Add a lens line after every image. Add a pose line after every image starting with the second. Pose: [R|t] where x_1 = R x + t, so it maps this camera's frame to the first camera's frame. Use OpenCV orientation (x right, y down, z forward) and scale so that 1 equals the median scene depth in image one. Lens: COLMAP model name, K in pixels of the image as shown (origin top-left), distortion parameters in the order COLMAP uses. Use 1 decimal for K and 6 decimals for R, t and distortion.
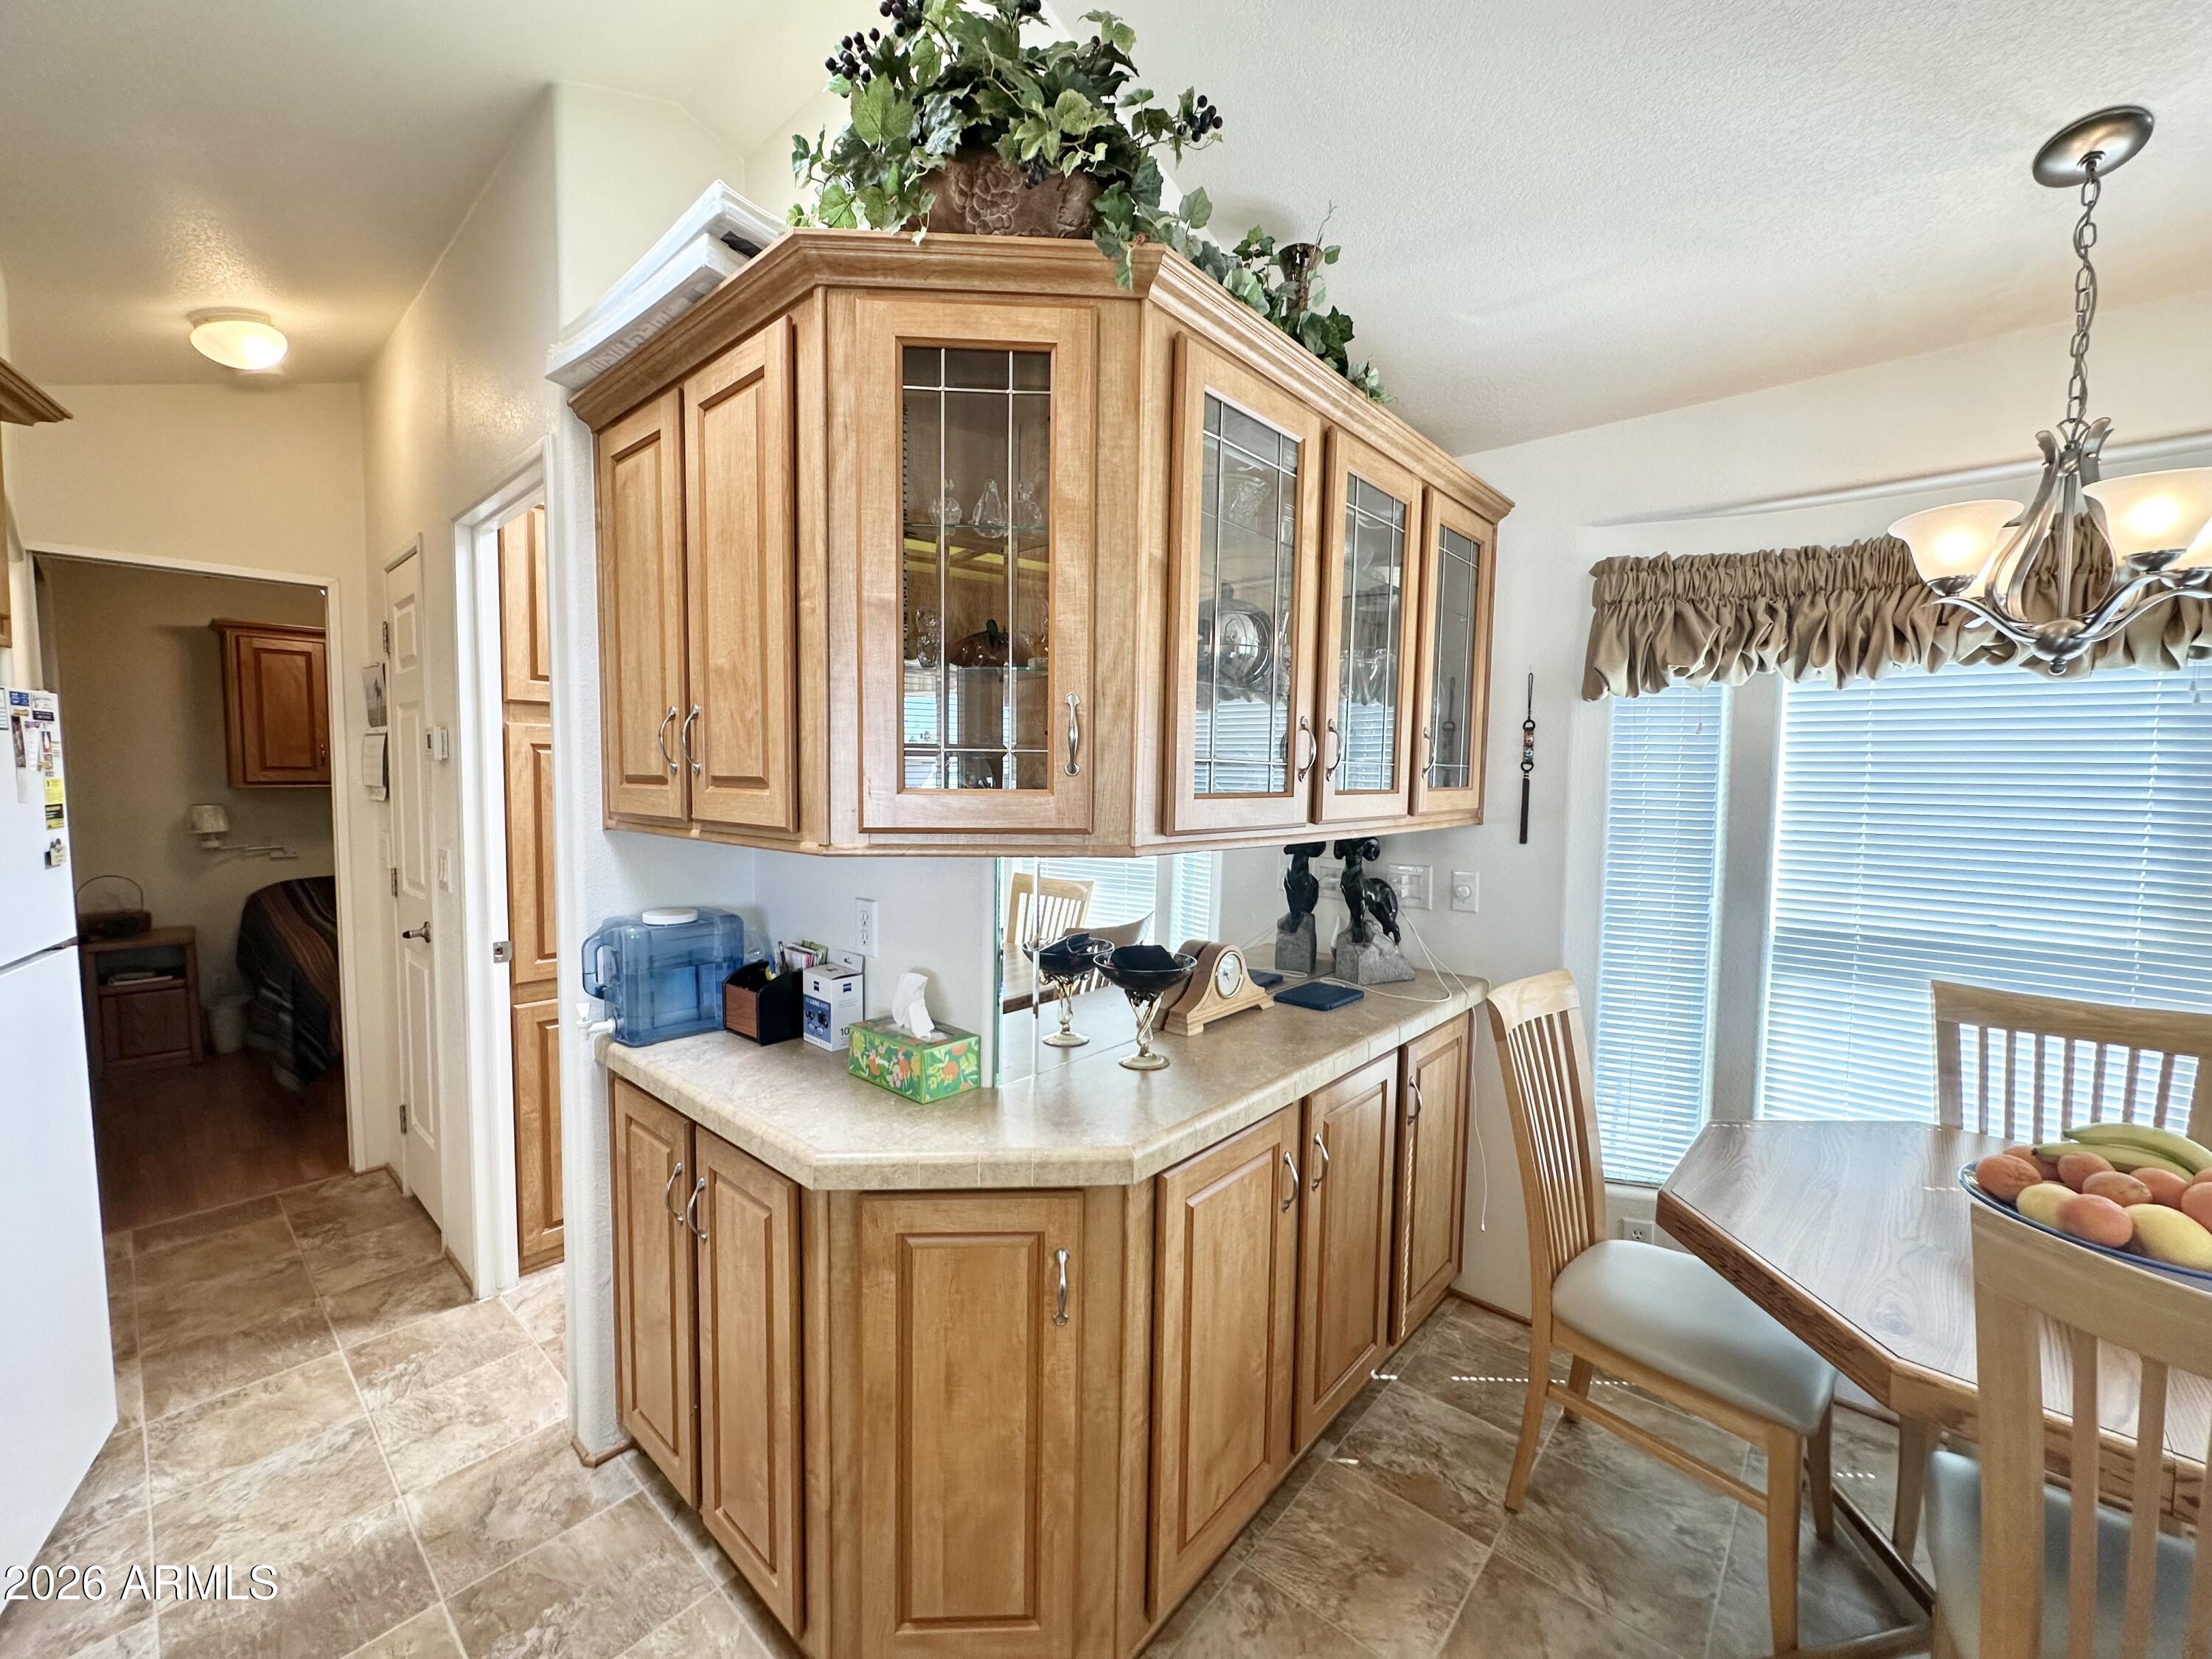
lens RADIAL K [[886.0, 0, 1105.2], [0, 886.0, 829.3], [0, 0, 1]] dist [-0.003931, 0.000957]
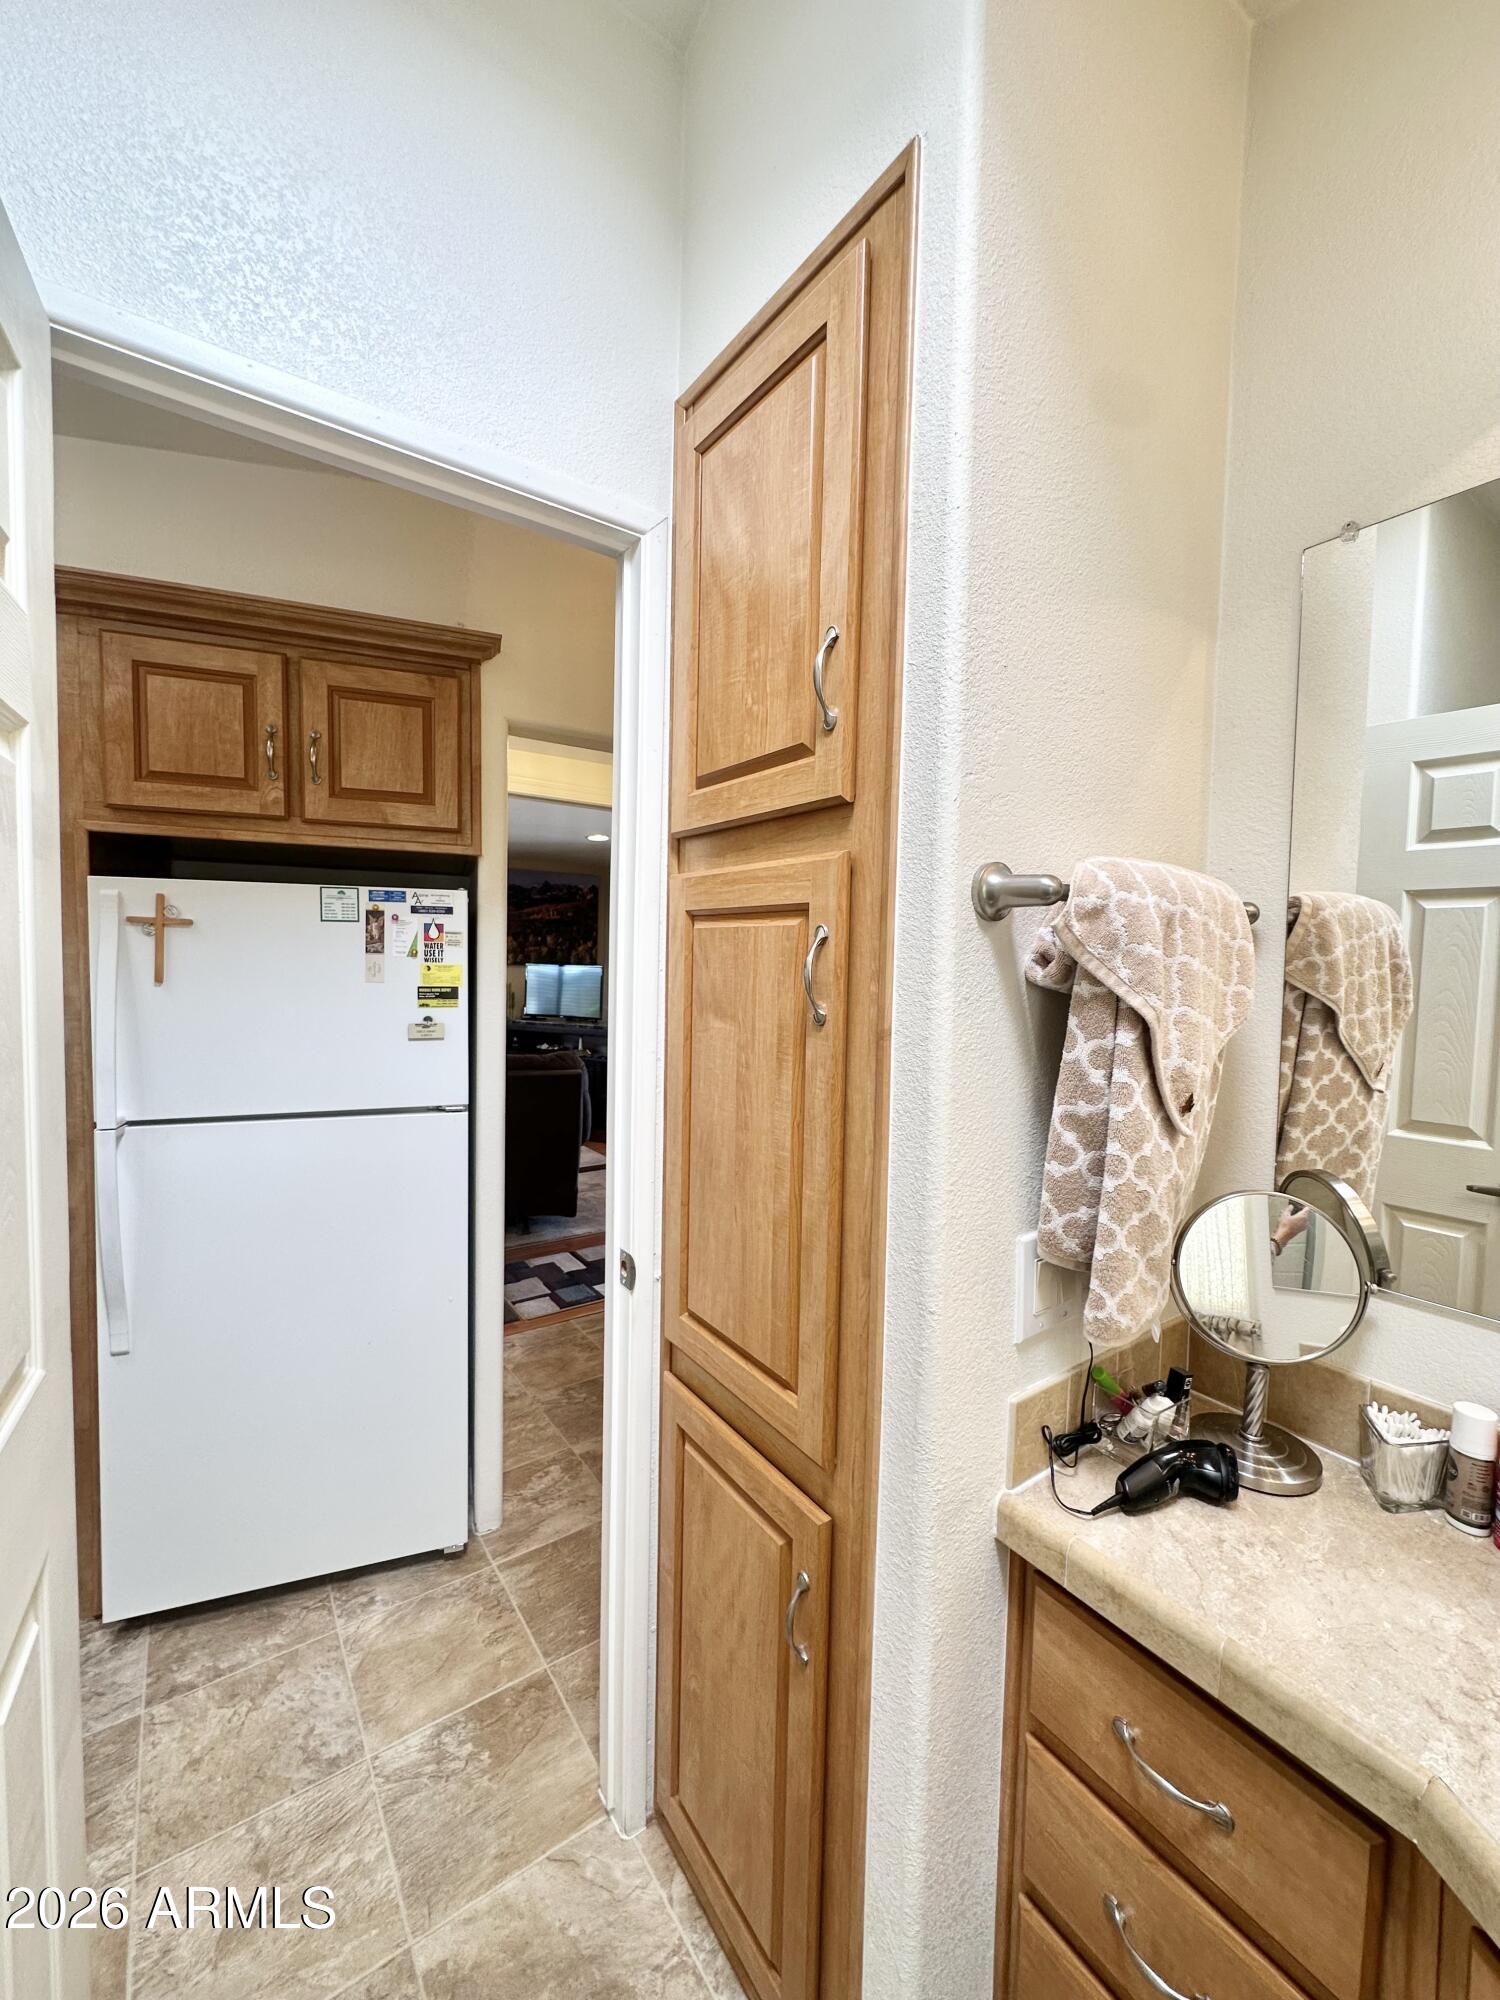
lens RADIAL K [[801.1, 0, 756.5], [0, 801.1, 998.0], [0, 0, 1]] dist [-0.003931, 0.000957]
pose [[-0.220830, 0.034161, -0.974714, -0.279443], [-0.086163, 0.994796, 0.054386, -0.112784], [0.971499, 0.095994, -0.216737, 1.747740]]
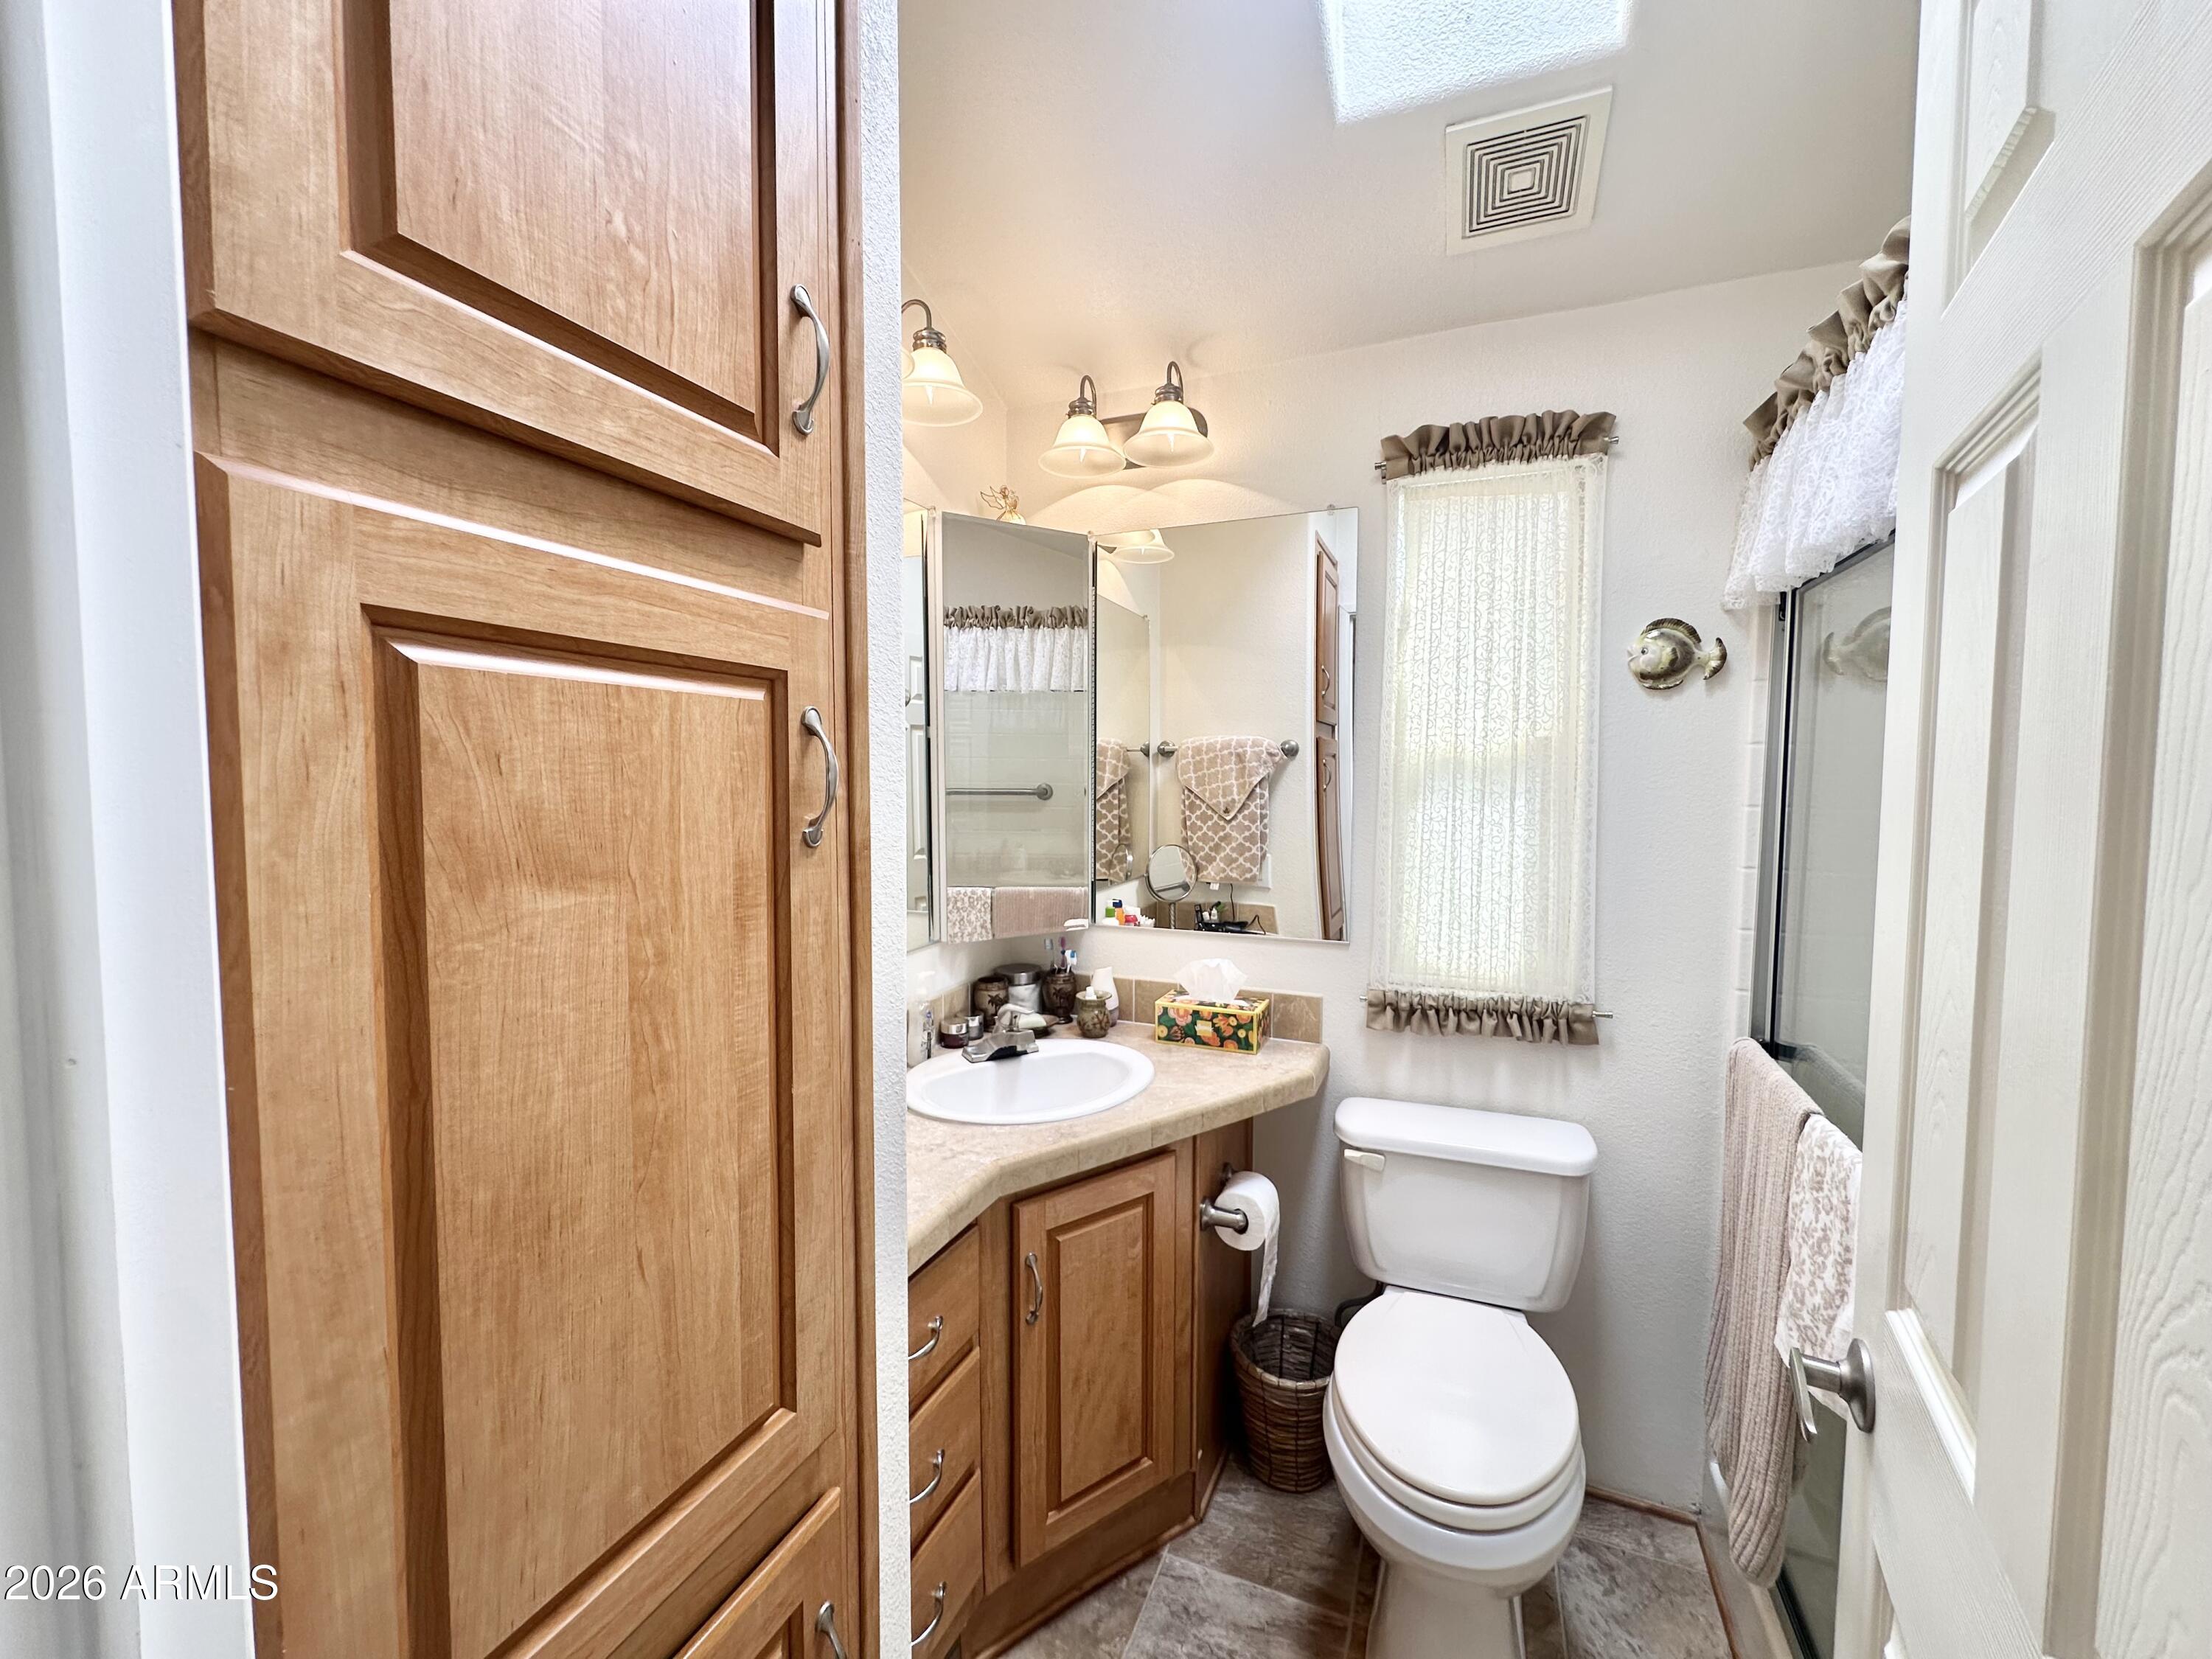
lens RADIAL K [[886.0, 0, 1106.8], [0, 886.0, 820.3], [0, 0, 1]] dist [-0.003931, 0.000957]
pose [[0.947036, -0.023095, 0.320296, -0.856192], [0.025790, 0.999659, -0.004174, -0.073582], [-0.320090, 0.012214, 0.947308, 1.184884]]
